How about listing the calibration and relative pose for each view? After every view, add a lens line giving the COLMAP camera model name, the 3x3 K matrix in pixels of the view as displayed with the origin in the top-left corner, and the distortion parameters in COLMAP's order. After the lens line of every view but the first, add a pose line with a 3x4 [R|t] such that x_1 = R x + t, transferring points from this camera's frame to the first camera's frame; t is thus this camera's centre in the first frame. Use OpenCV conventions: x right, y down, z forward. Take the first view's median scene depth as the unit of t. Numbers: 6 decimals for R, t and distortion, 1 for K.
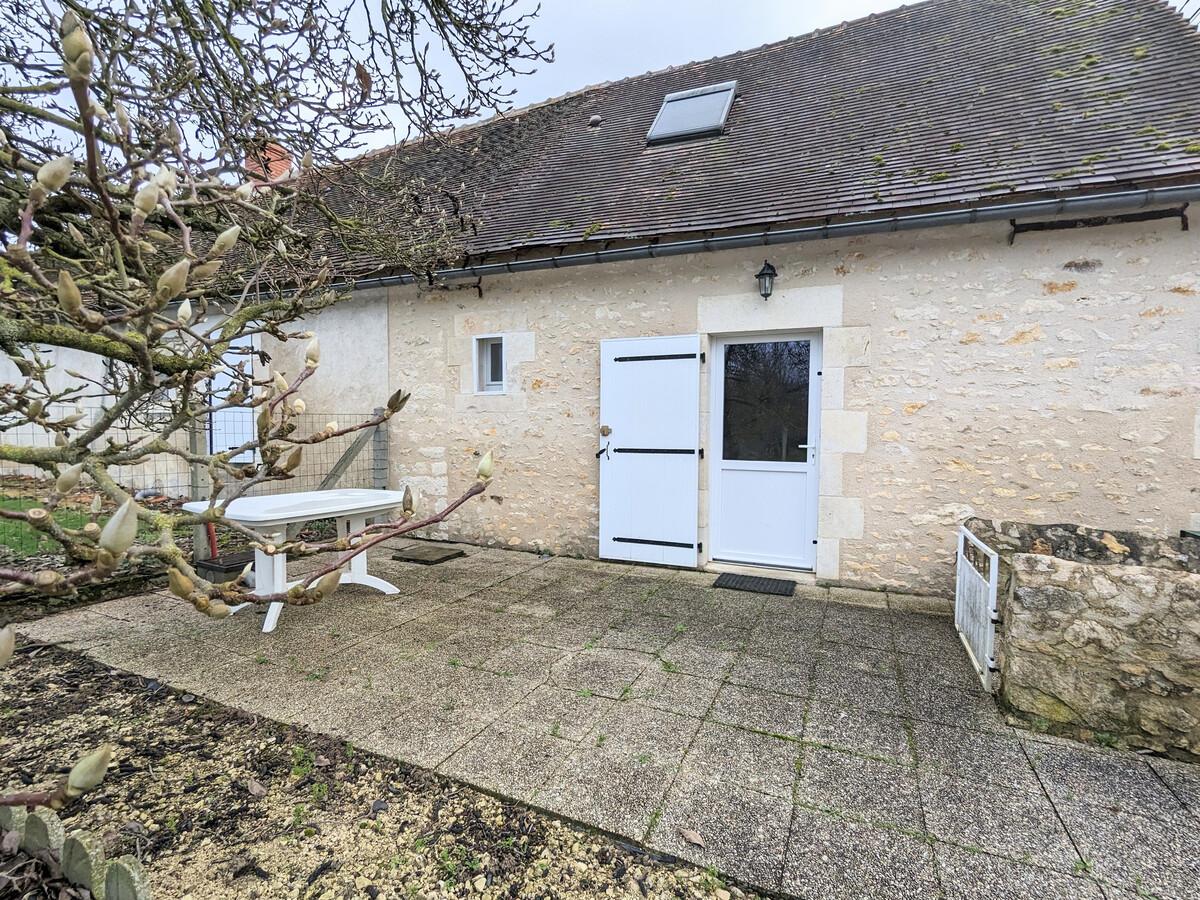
lens RADIAL K [[574.1, 0, 600.0], [0, 574.1, 450.0], [0, 0, 1]] dist [-0.003576, 0.003461]
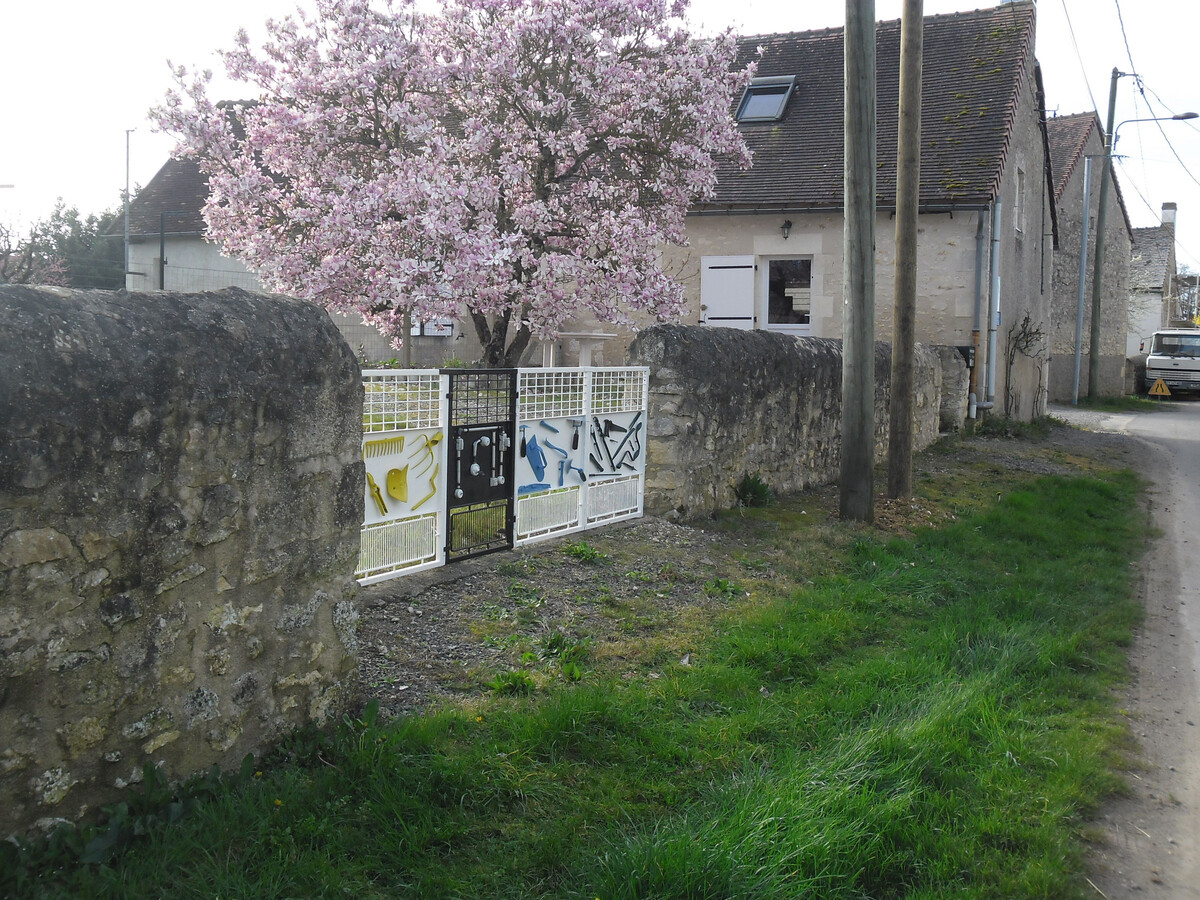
lens RADIAL K [[1231.0, 0, 600.0], [0, 1231.0, 450.0], [0, 0, 1]] dist [-0.198841, 0.413188]
pose [[0.997050, 0.013864, -0.075486, -0.021003], [-0.011890, 0.999577, 0.026536, 0.386169], [0.075822, -0.025560, 0.996794, -3.510211]]
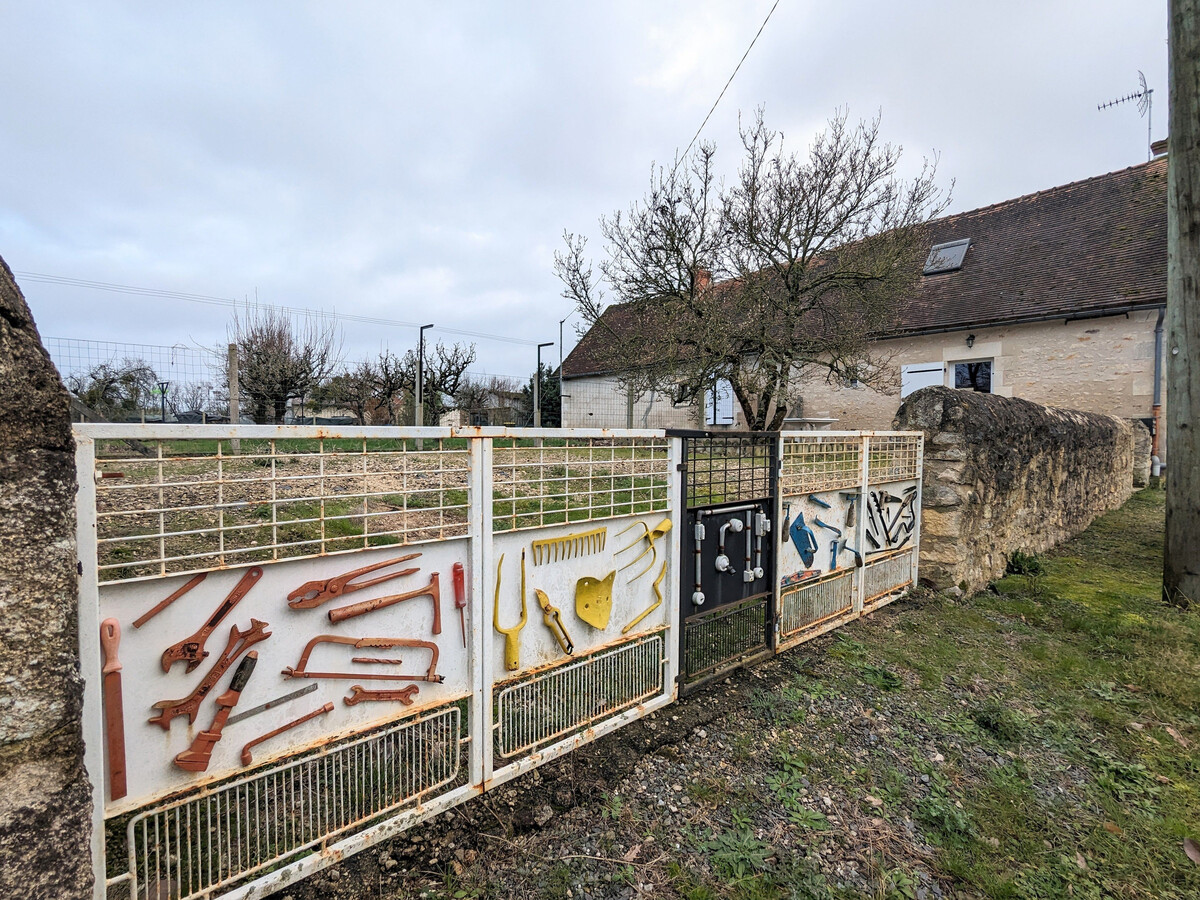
lens RADIAL K [[574.1, 0, 600.0], [0, 574.1, 450.0], [0, 0, 1]] dist [-0.003576, 0.003461]
pose [[0.906952, 0.000955, -0.421234, -0.180989], [-0.013773, 0.999530, -0.027388, 0.360743], [0.421009, 0.030641, 0.906539, -2.454397]]
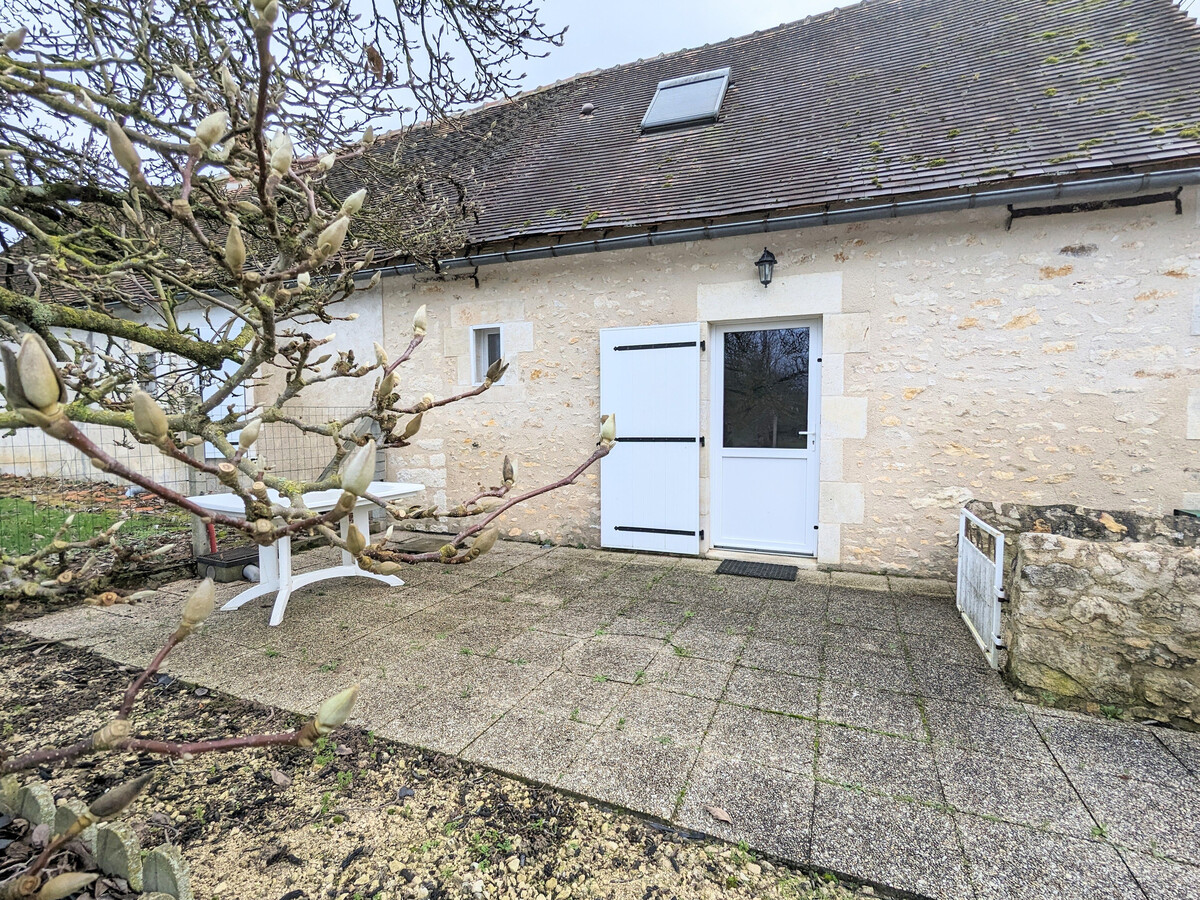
lens RADIAL K [[574.1, 0, 600.0], [0, 574.1, 450.0], [0, 0, 1]] dist [-0.003576, 0.003461]
pose [[0.999725, -0.013543, 0.019147, -0.025614], [0.013276, 0.999814, 0.014019, 0.005530], [-0.019333, -0.013761, 0.999718, -0.000993]]
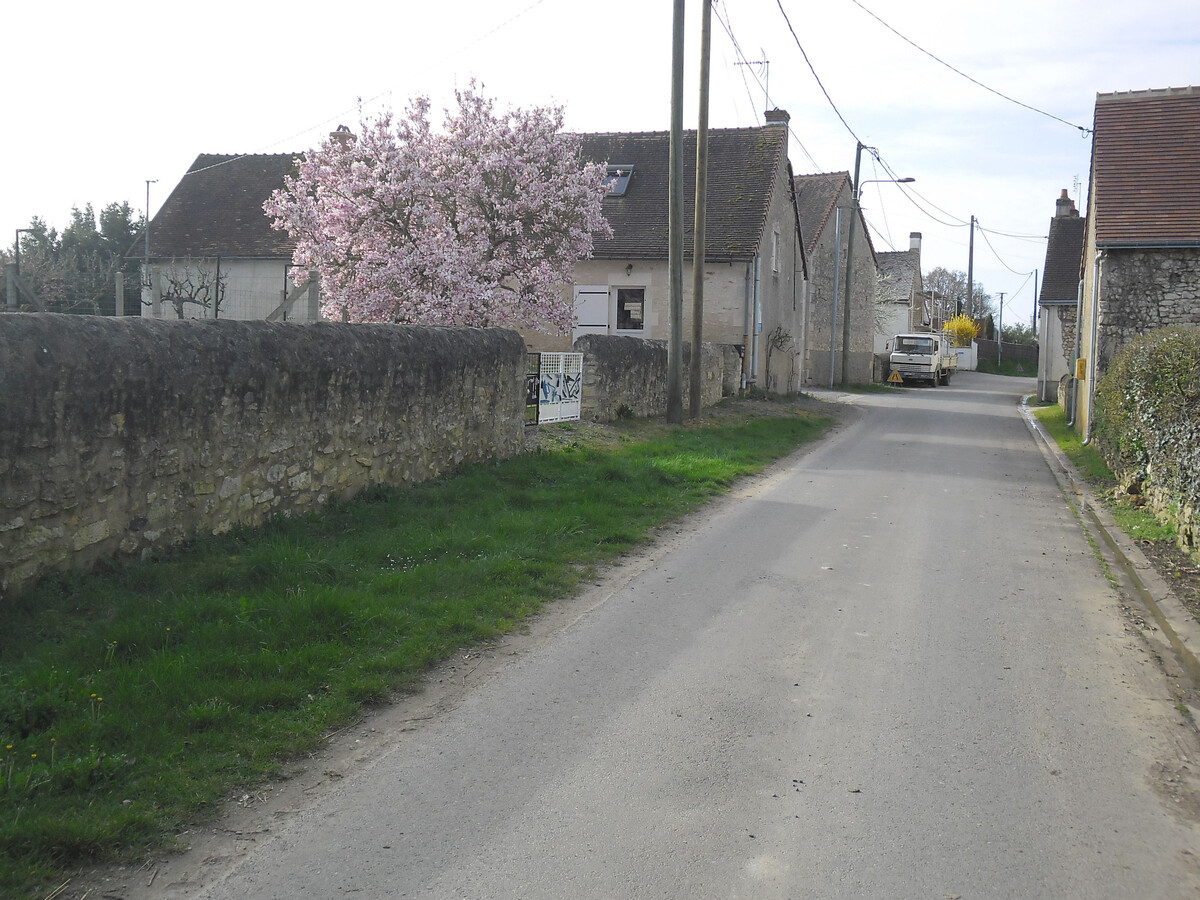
lens RADIAL K [[1231.0, 0, 600.0], [0, 1231.0, 450.0], [0, 0, 1]] dist [-0.198841, 0.413188]
pose [[0.997163, 0.011230, 0.074436, -0.380141], [-0.013343, 0.999520, 0.027953, 0.538235], [-0.074086, -0.028867, 0.996834, -6.127782]]
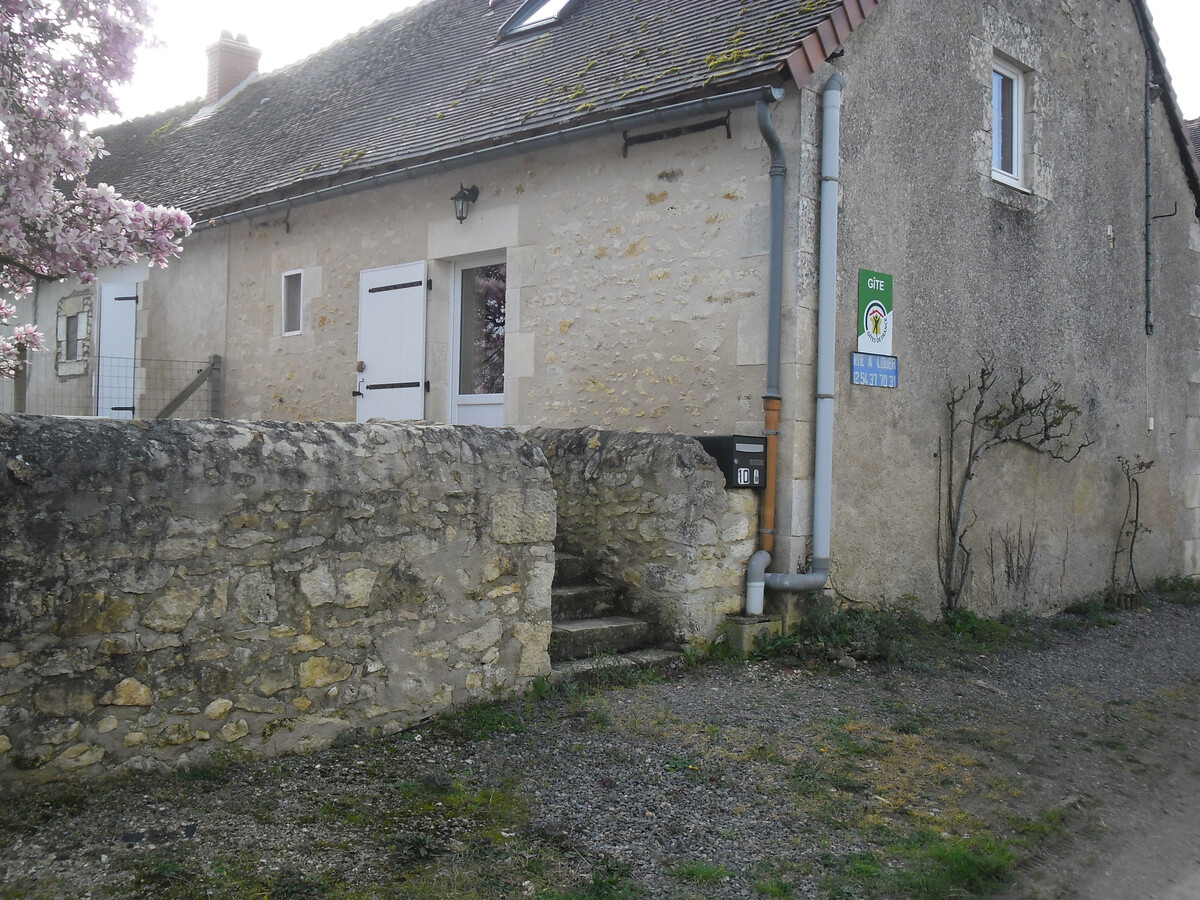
lens RADIAL K [[1231.0, 0, 600.0], [0, 1231.0, 450.0], [0, 0, 1]] dist [-0.198841, 0.413188]
pose [[0.931640, 0.011747, -0.363193, 1.373071], [-0.030799, 0.998434, -0.046711, 0.229002], [0.362076, 0.054704, 0.930542, -0.882890]]
